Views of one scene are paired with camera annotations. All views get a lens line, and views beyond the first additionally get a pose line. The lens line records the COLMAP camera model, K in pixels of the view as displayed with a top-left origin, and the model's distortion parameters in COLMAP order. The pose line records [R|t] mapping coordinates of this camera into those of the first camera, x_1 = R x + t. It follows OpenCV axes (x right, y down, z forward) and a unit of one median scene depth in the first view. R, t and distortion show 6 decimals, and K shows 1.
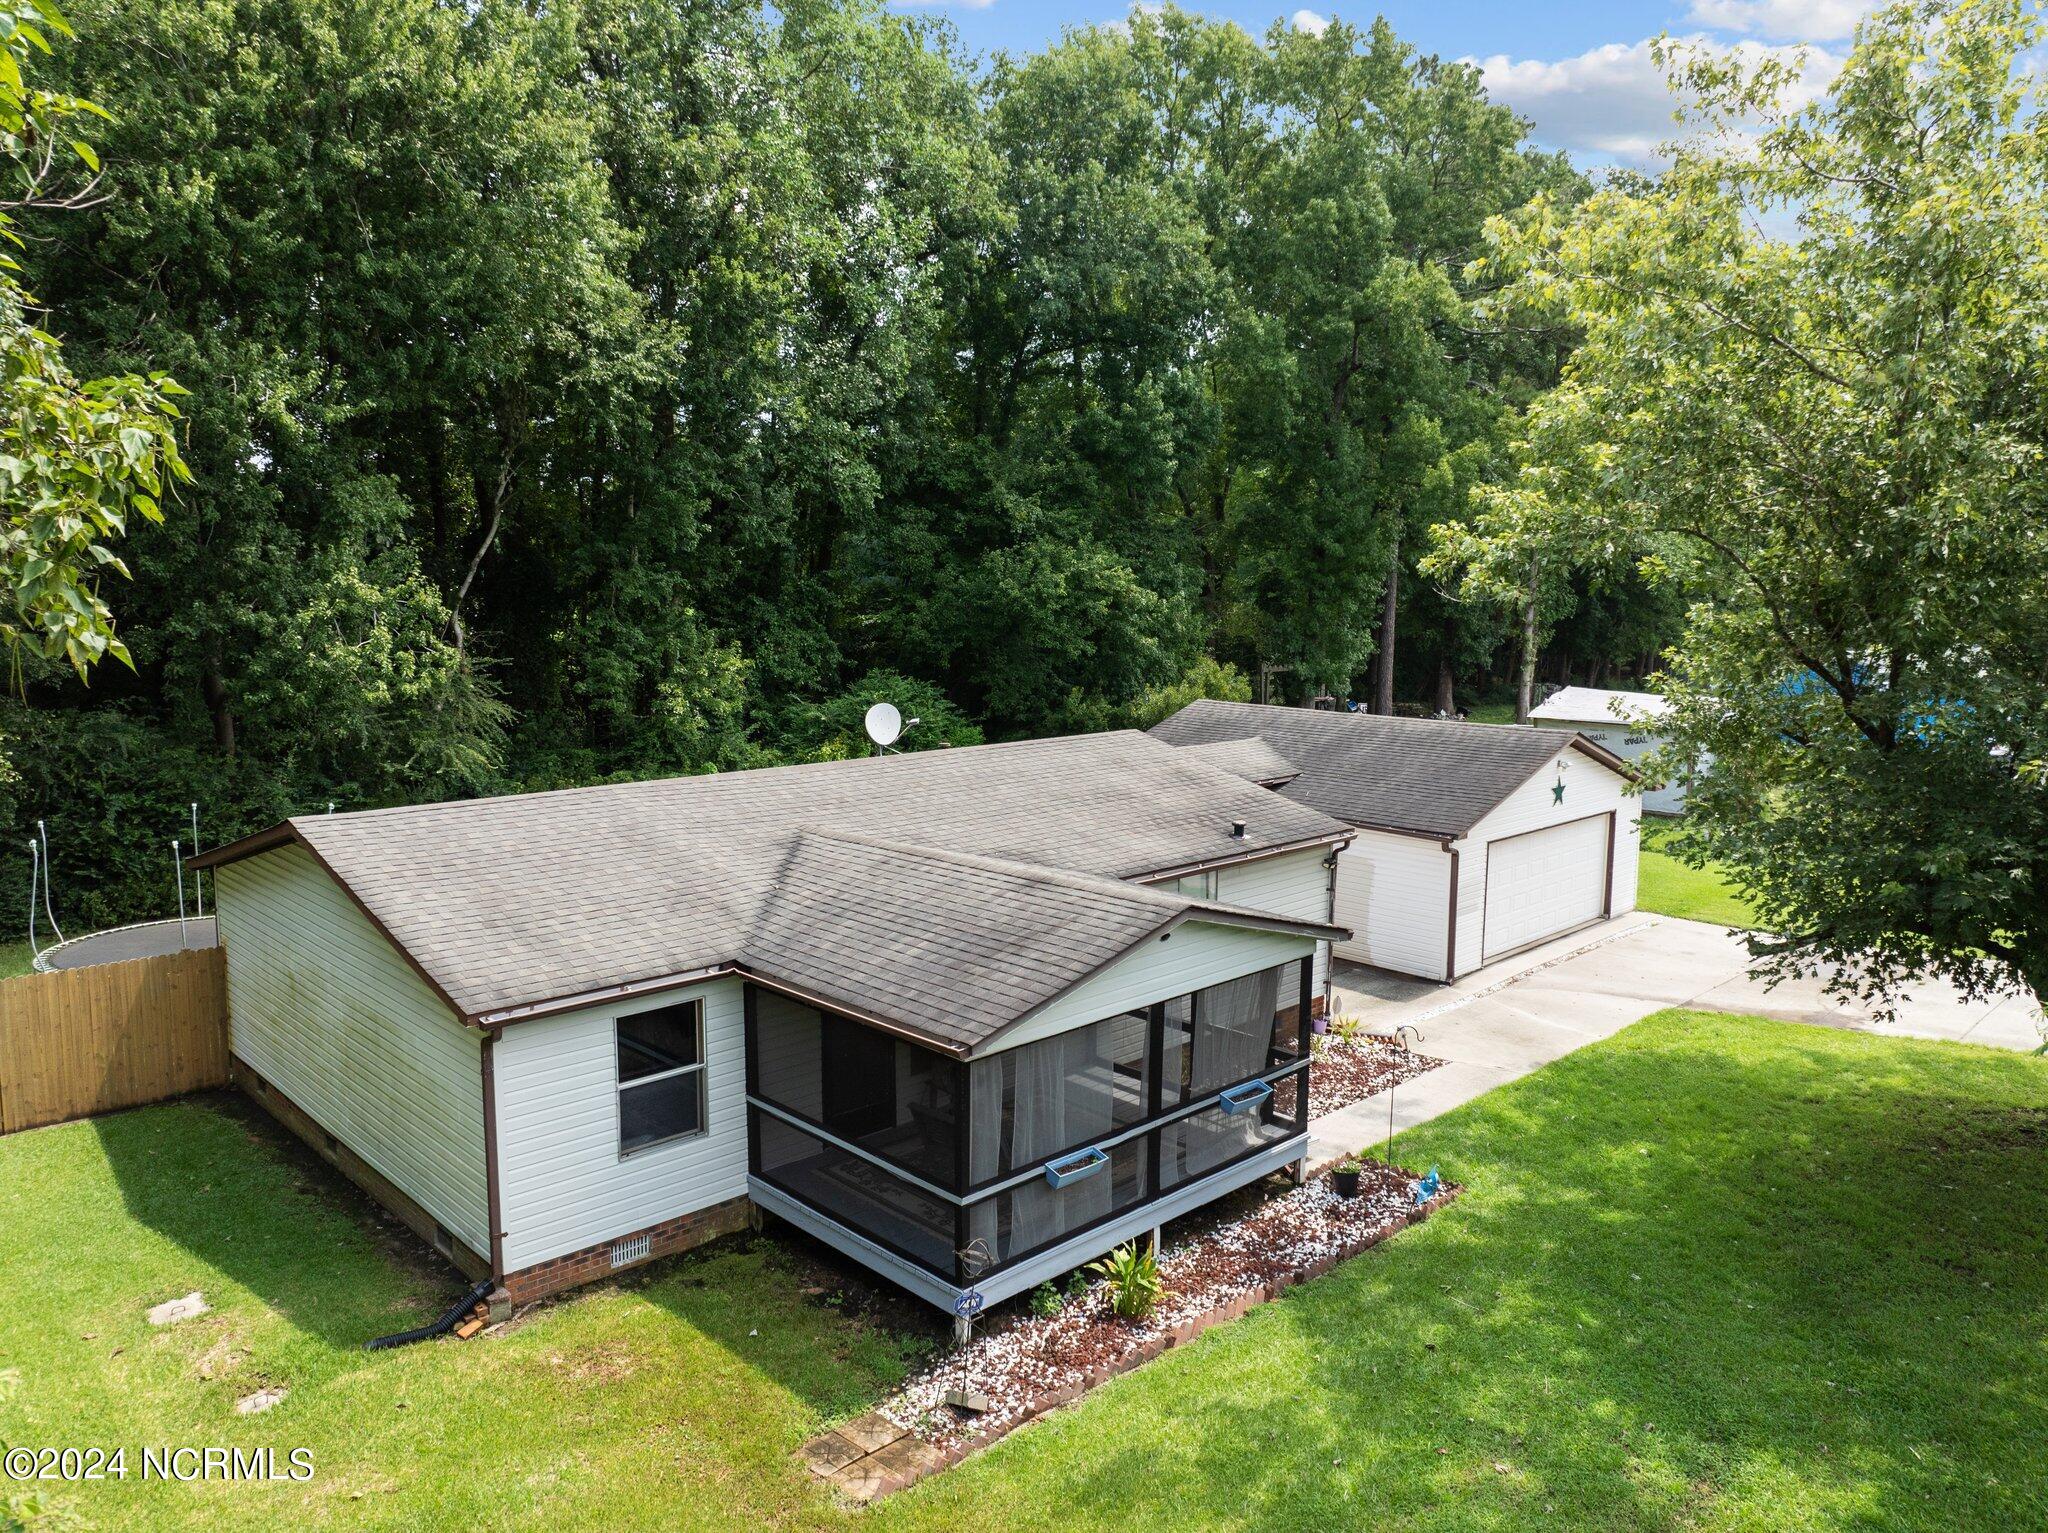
lens RADIAL K [[1444.3, 0, 1019.6], [0, 1444.3, 777.7], [0, 0, 1]] dist [-0.035765, -0.001561]
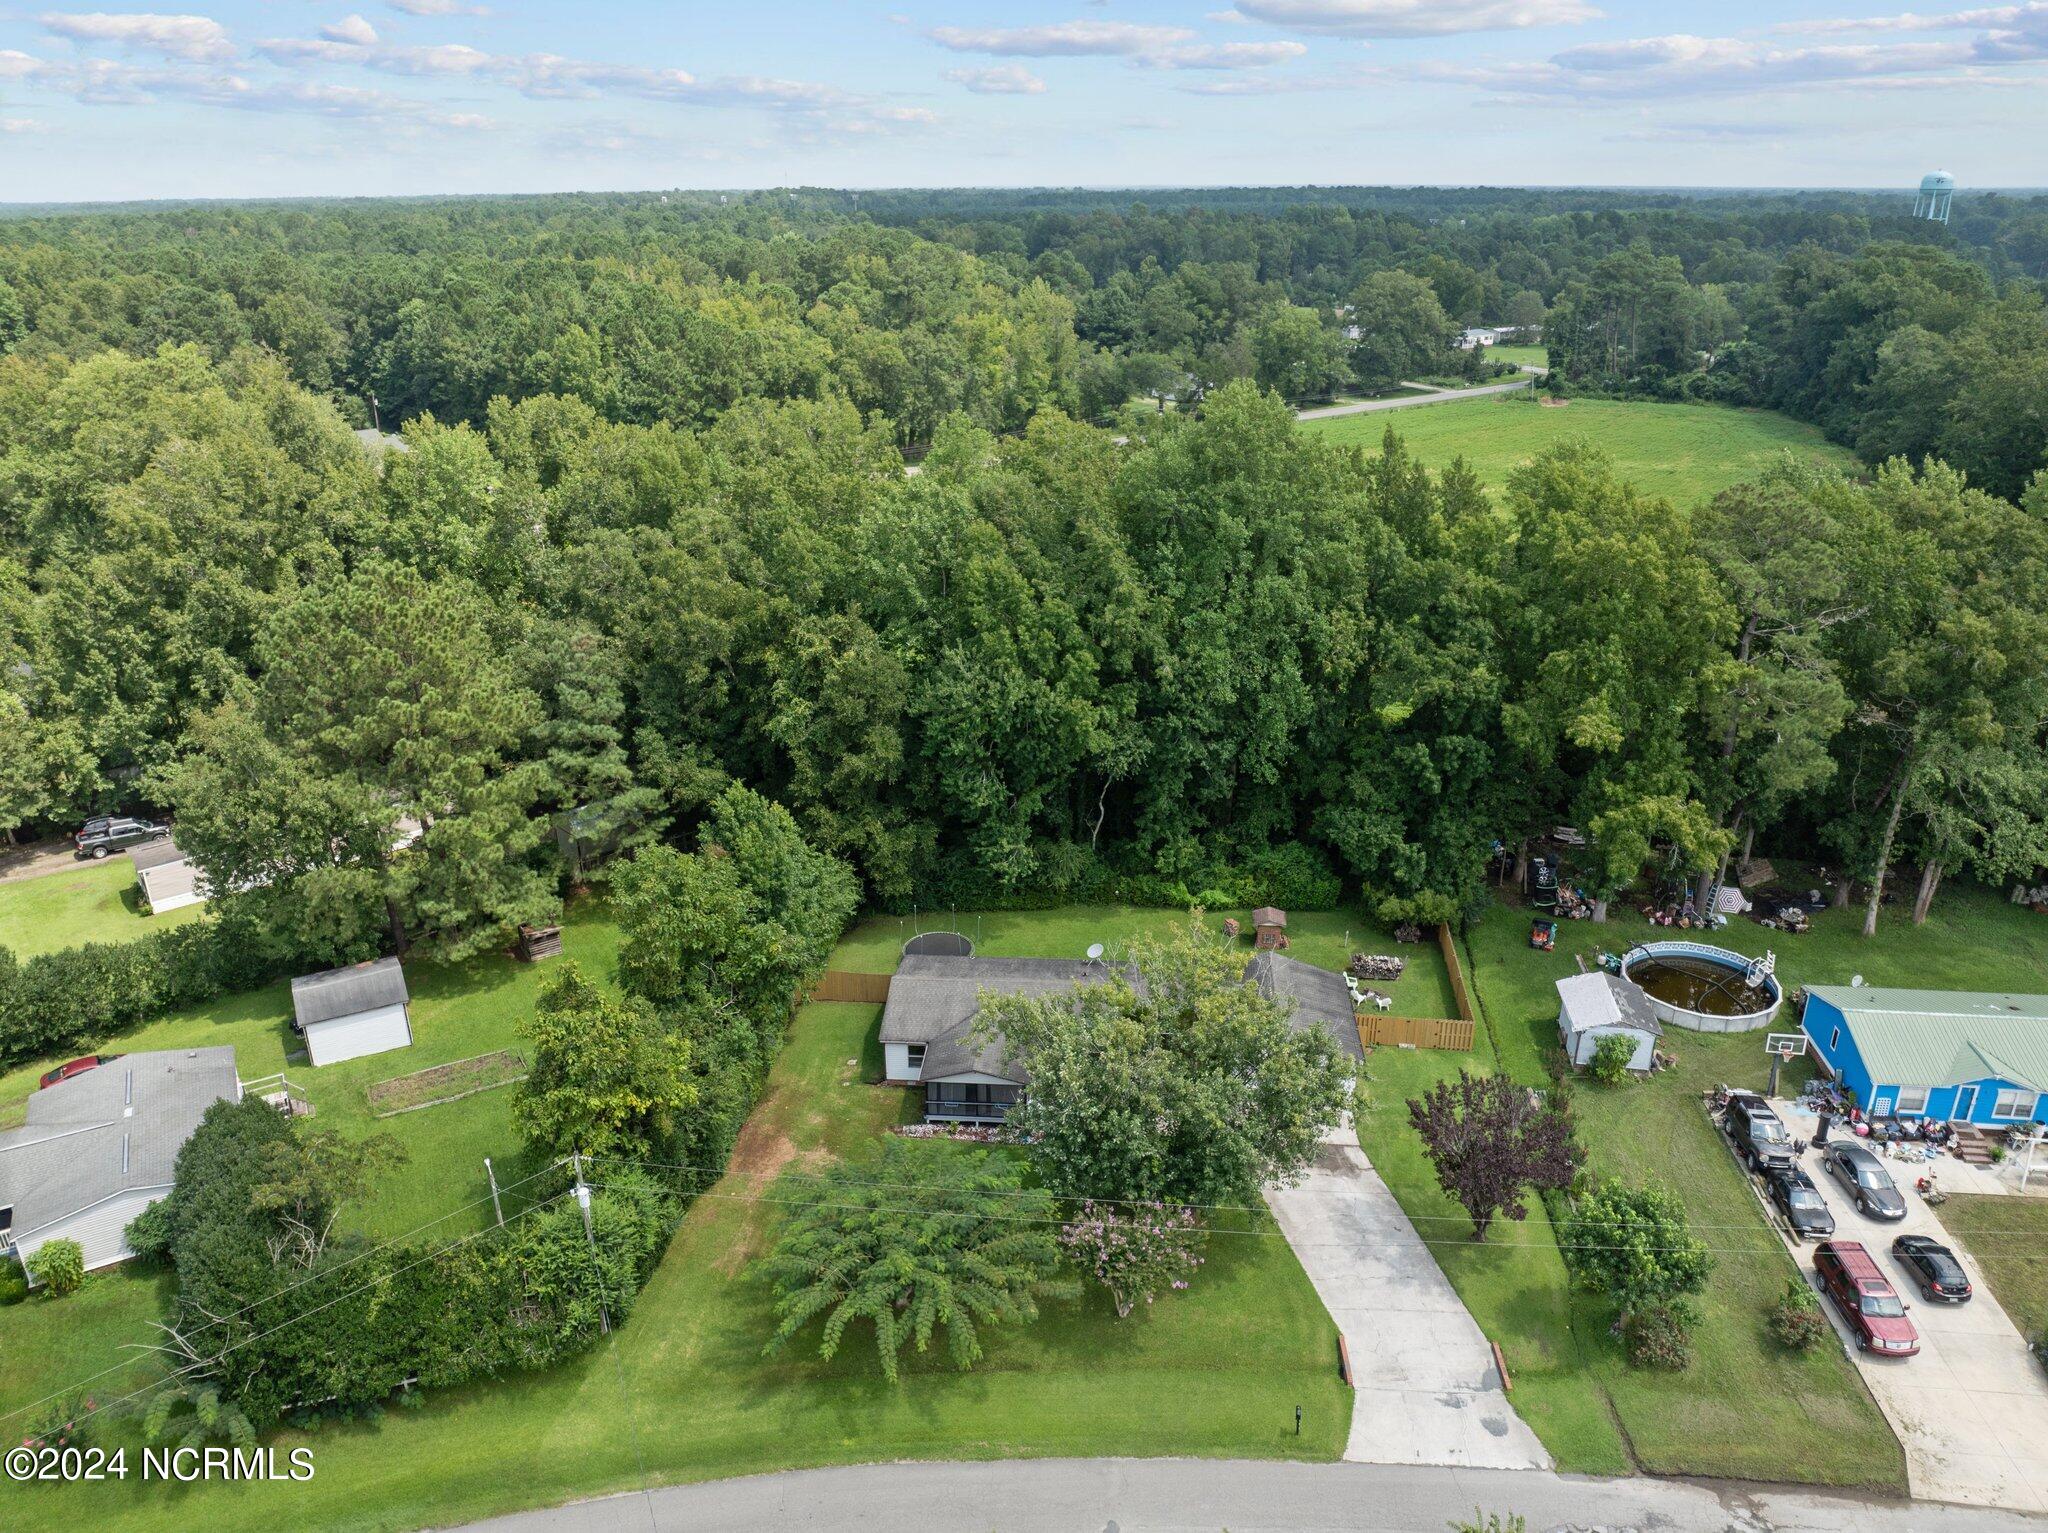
lens RADIAL K [[1441.6, 0, 1019.6], [0, 1441.6, 758.5], [0, 0, 1]] dist [-0.041845, 0.009512]
pose [[0.659343, 0.264322, -0.703848, 2.436749], [-0.089360, 0.957078, 0.275710, -1.655888], [0.746513, -0.118891, 0.654662, -1.471089]]
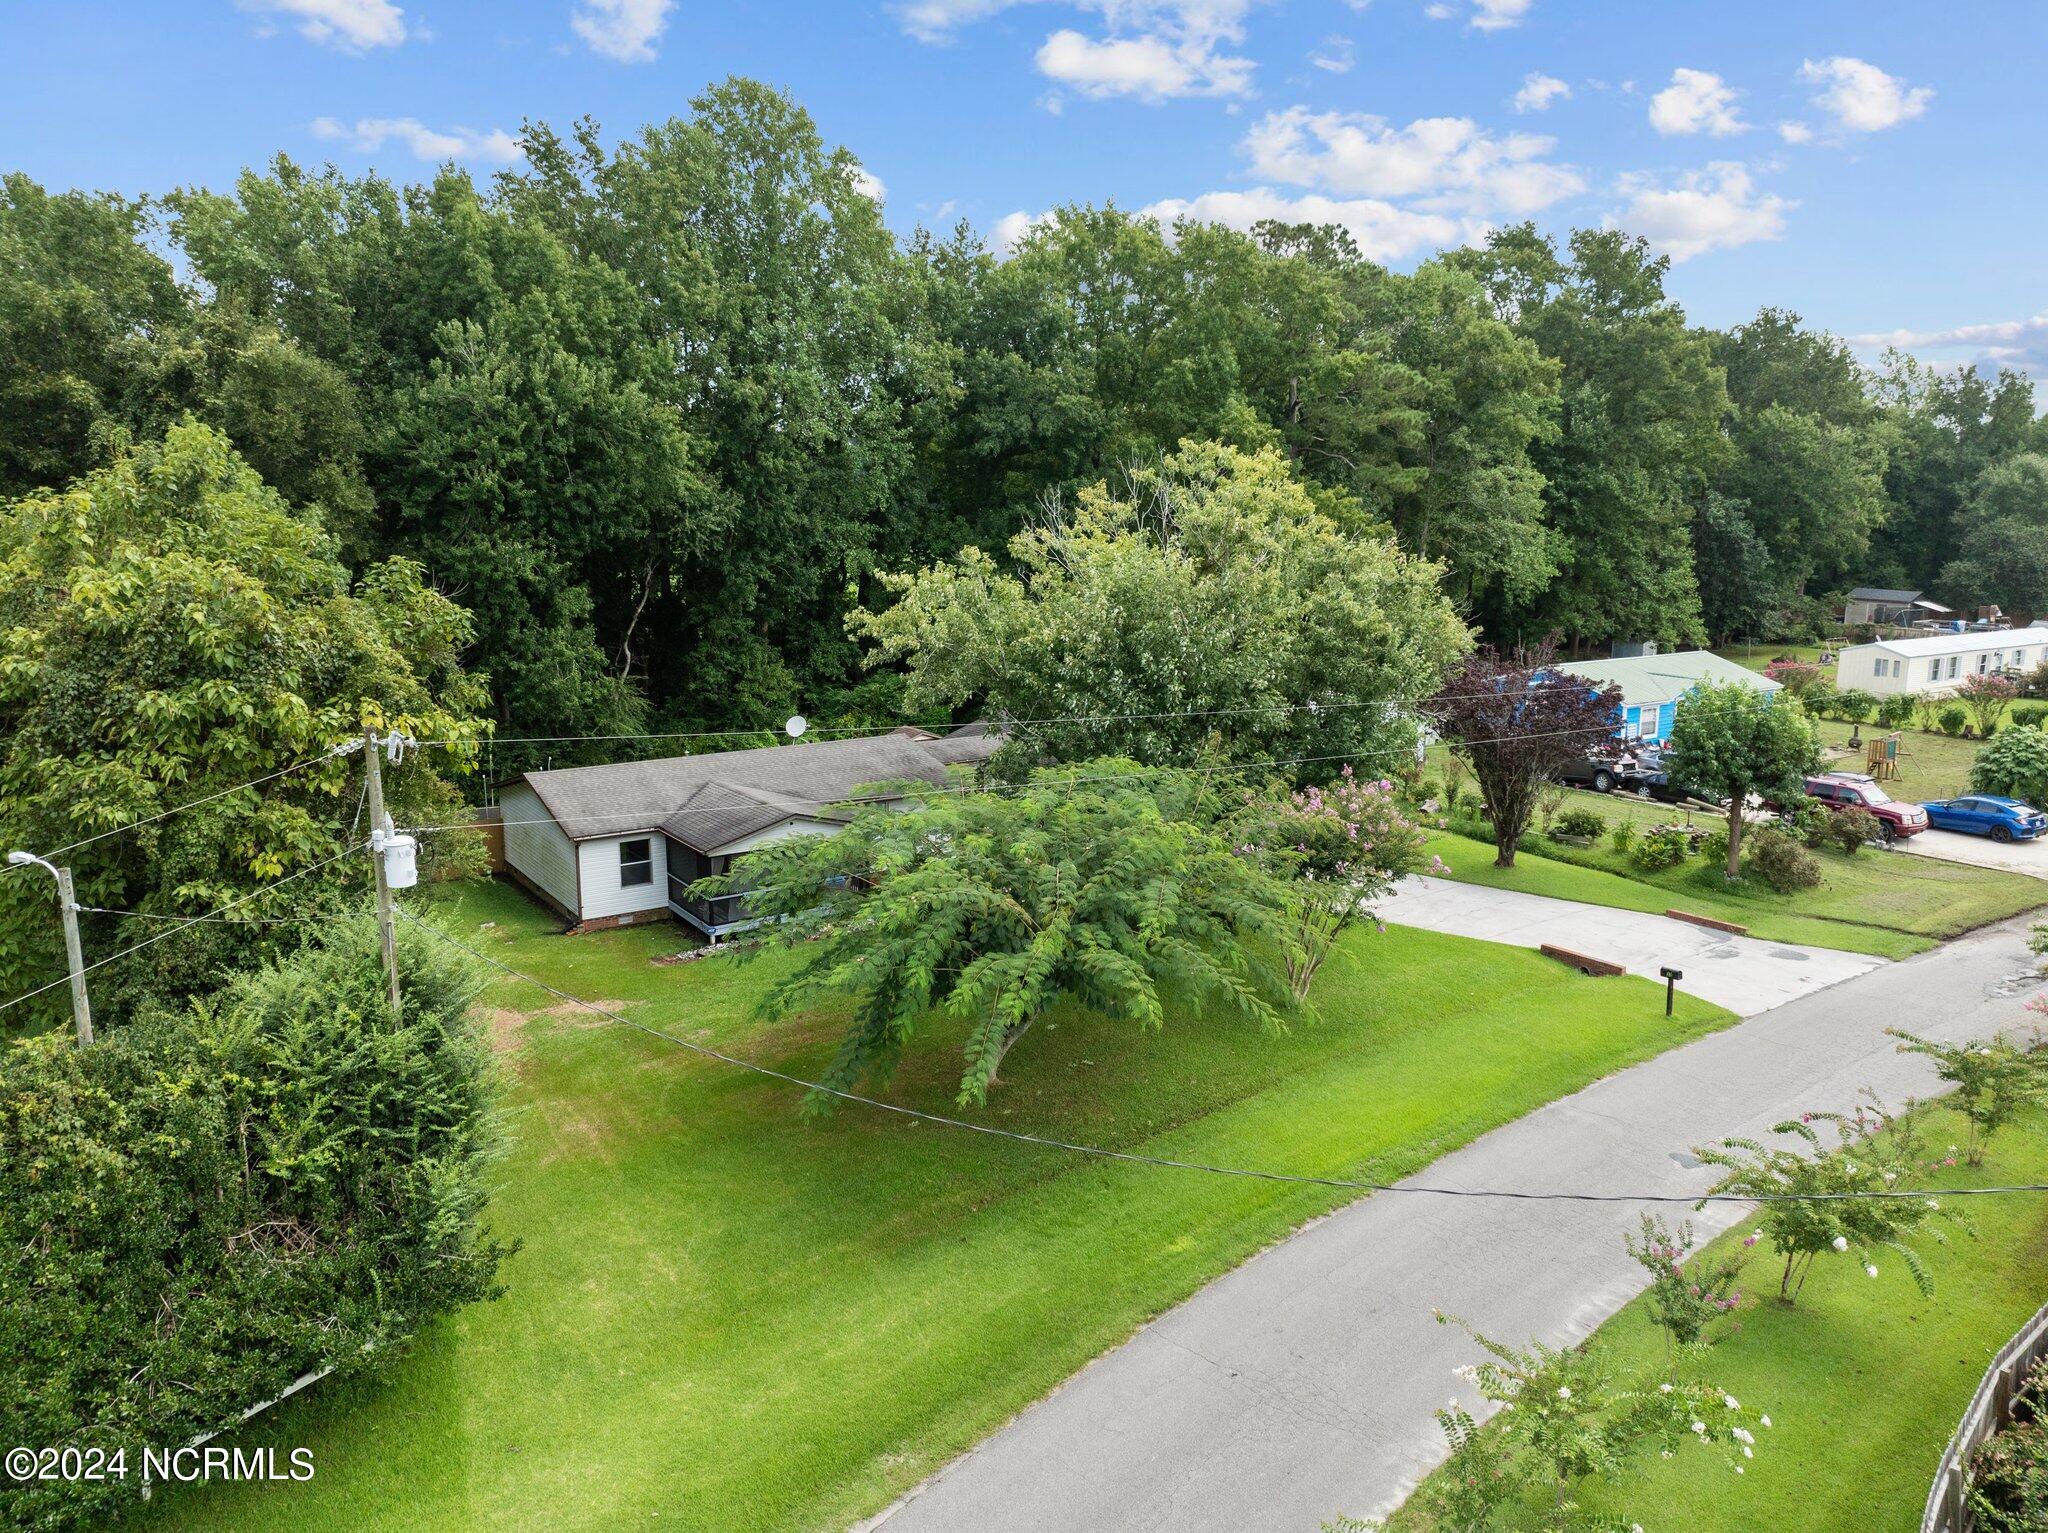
lens RADIAL K [[1447.5, 0, 1026.7], [0, 1447.5, 773.1], [0, 0, 1]] dist [-0.030007, -0.013502]
pose [[0.986580, 0.029524, -0.160586, 0.730131], [-0.020881, 0.998255, 0.055244, -0.117037], [0.161936, -0.051150, 0.985475, -1.298189]]
